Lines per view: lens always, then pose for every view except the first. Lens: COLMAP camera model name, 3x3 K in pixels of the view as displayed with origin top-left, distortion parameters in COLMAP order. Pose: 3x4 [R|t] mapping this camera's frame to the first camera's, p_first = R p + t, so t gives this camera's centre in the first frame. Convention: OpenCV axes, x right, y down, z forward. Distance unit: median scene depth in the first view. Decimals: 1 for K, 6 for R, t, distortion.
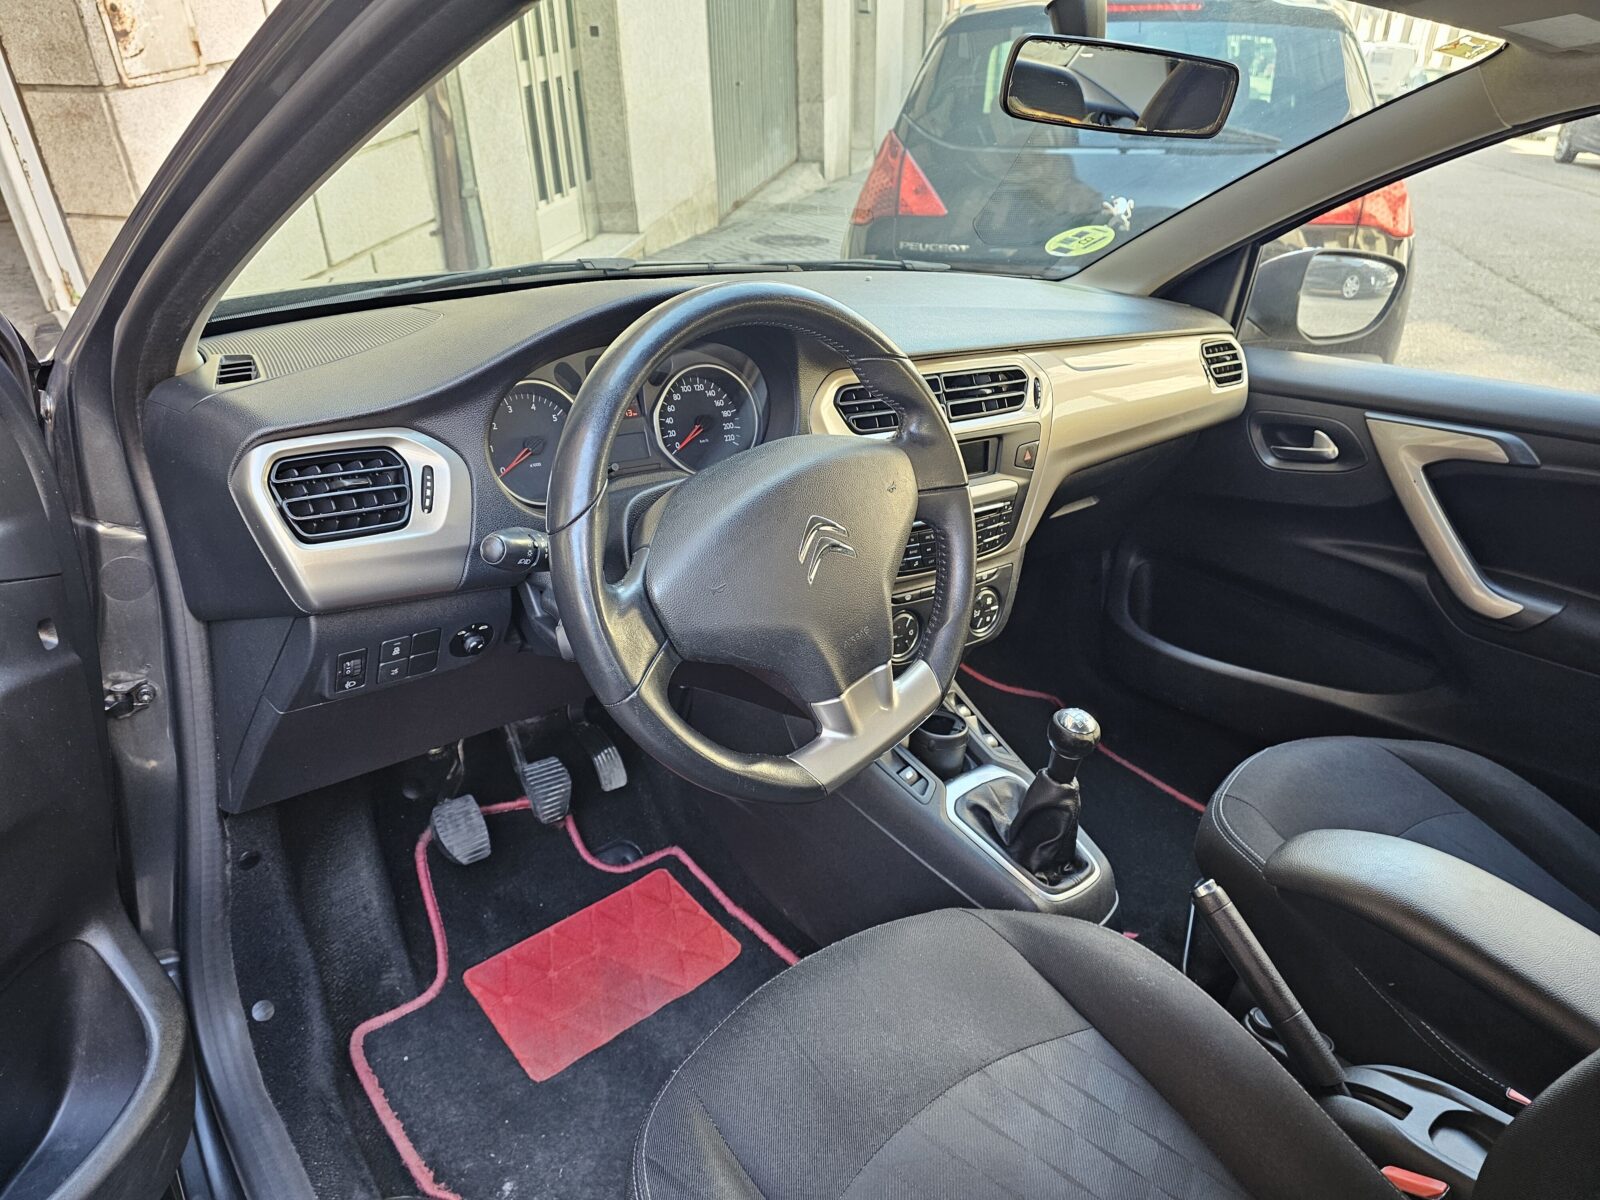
lens RADIAL K [[1080.6, 0, 794.6], [0, 1080.6, 580.2], [0, 0, 1]] dist [0.049160, -0.044110]
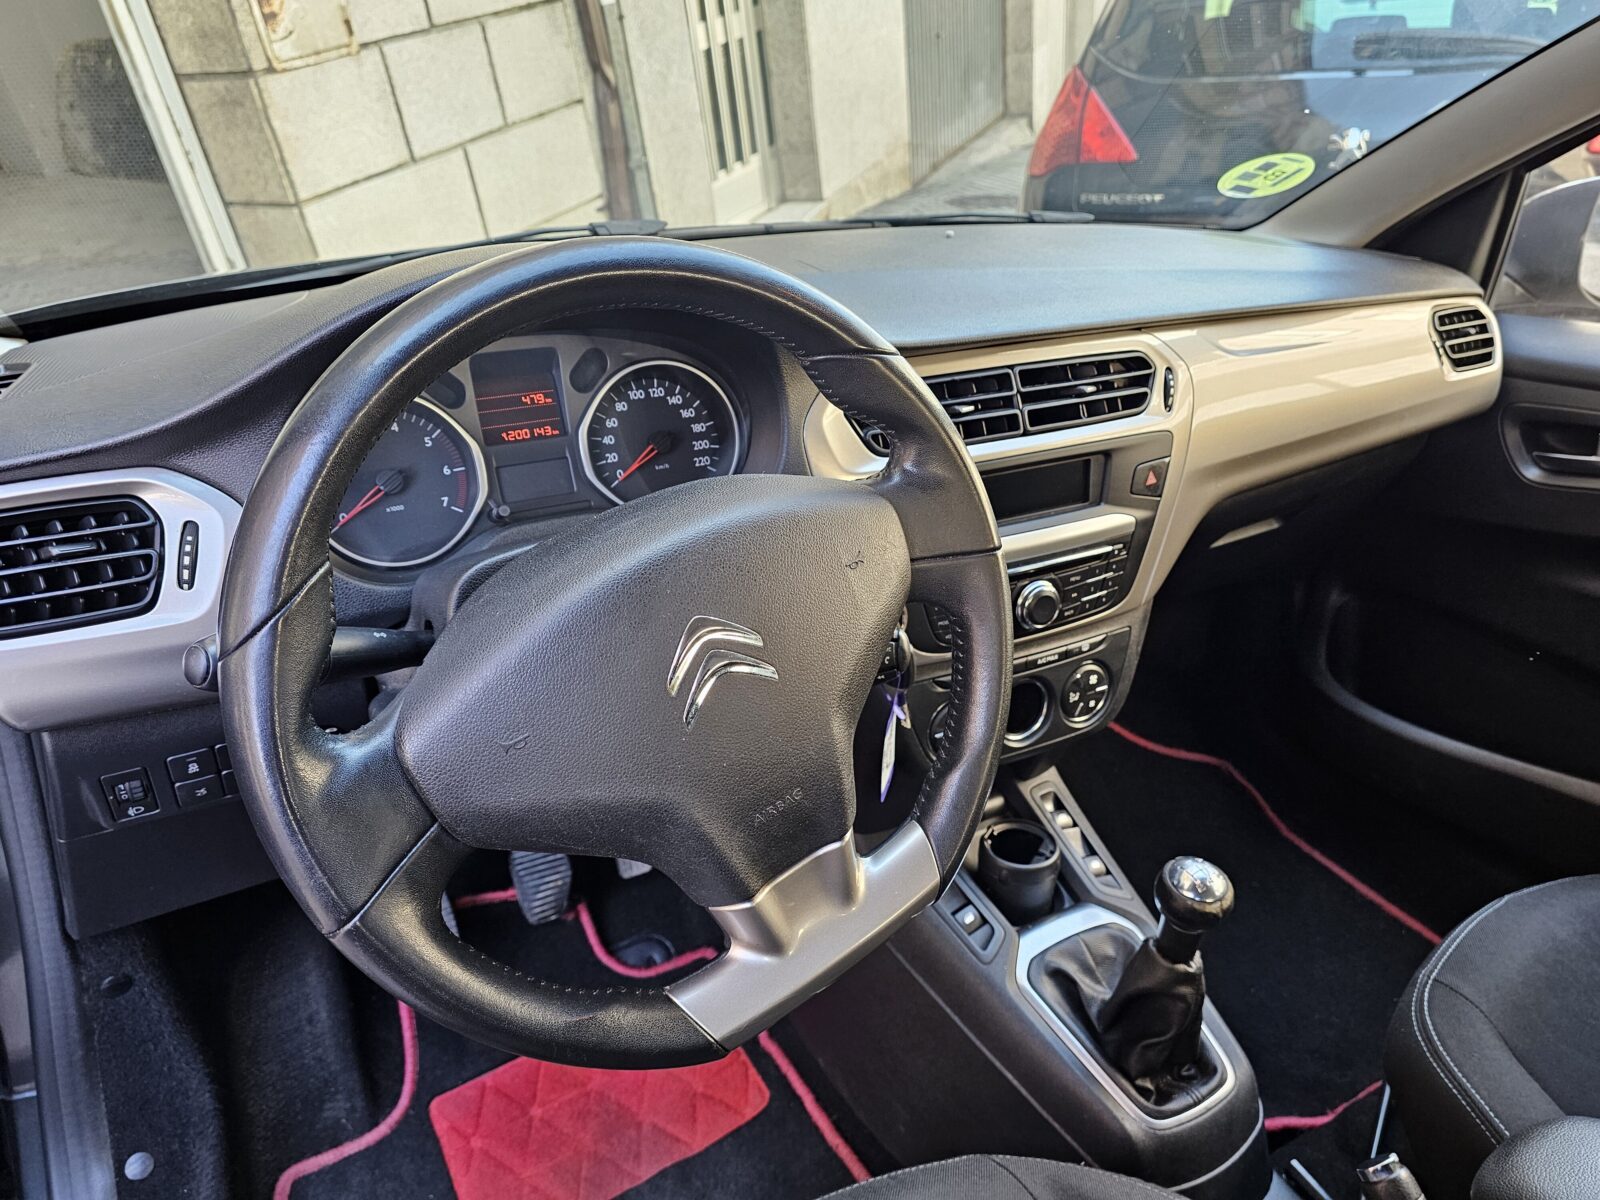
lens RADIAL K [[1101.0, 0, 805.9], [0, 1101.0, 593.3], [0, 0, 1]] dist [0.023521, -0.038432]
pose [[0.984318, 0.022006, -0.175024, 0.117862], [-0.016177, 0.999268, 0.034659, -0.059984], [0.175658, -0.031284, 0.983954, 0.245078]]
